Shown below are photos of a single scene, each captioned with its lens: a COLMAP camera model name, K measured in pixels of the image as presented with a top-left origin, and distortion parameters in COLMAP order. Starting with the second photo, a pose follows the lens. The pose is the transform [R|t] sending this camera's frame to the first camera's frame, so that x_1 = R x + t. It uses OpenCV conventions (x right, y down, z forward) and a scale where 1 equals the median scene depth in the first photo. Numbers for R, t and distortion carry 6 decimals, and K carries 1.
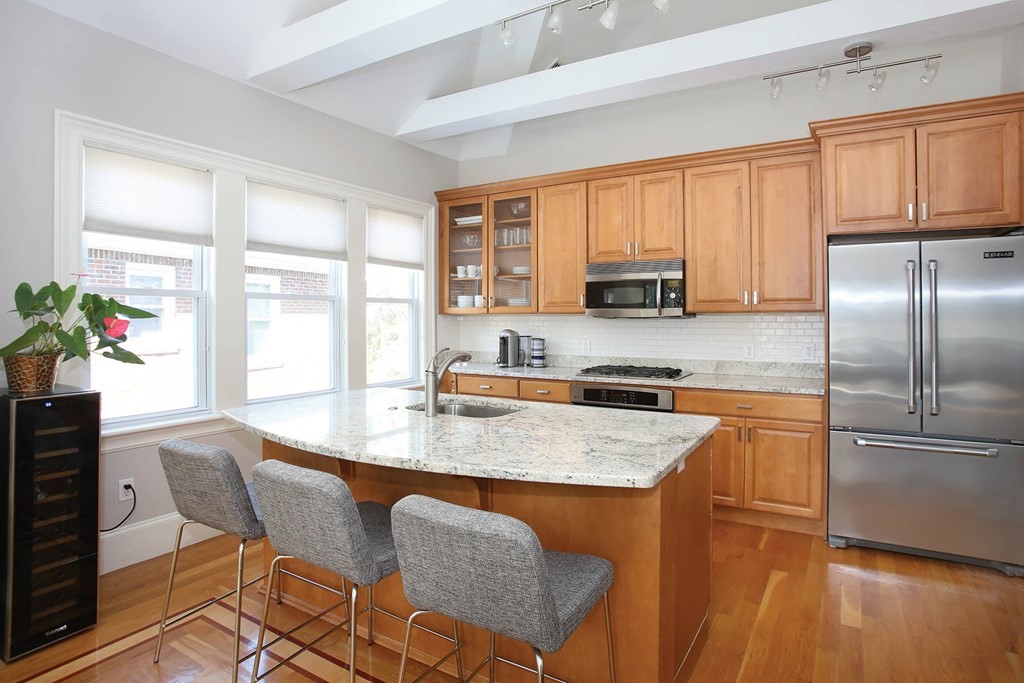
lens RADIAL K [[503.9, 0, 543.0], [0, 503.9, 312.8], [0, 0, 1]] dist [-0.034412, 0.017958]
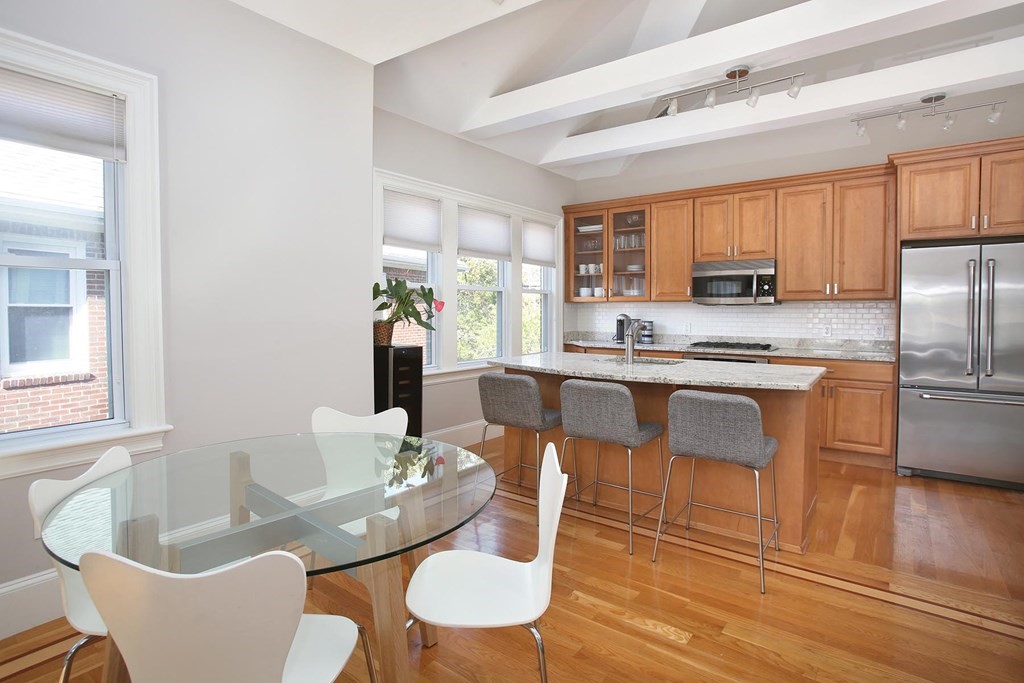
lens RADIAL K [[503.9, 0, 488.7], [0, 503.9, 322.6], [0, 0, 1]] dist [-0.034412, 0.017958]
pose [[0.992249, 0.007625, -0.124030, -0.300887], [-0.003891, 0.999533, 0.030322, 0.020993], [0.124204, -0.029605, 0.991815, -0.381445]]
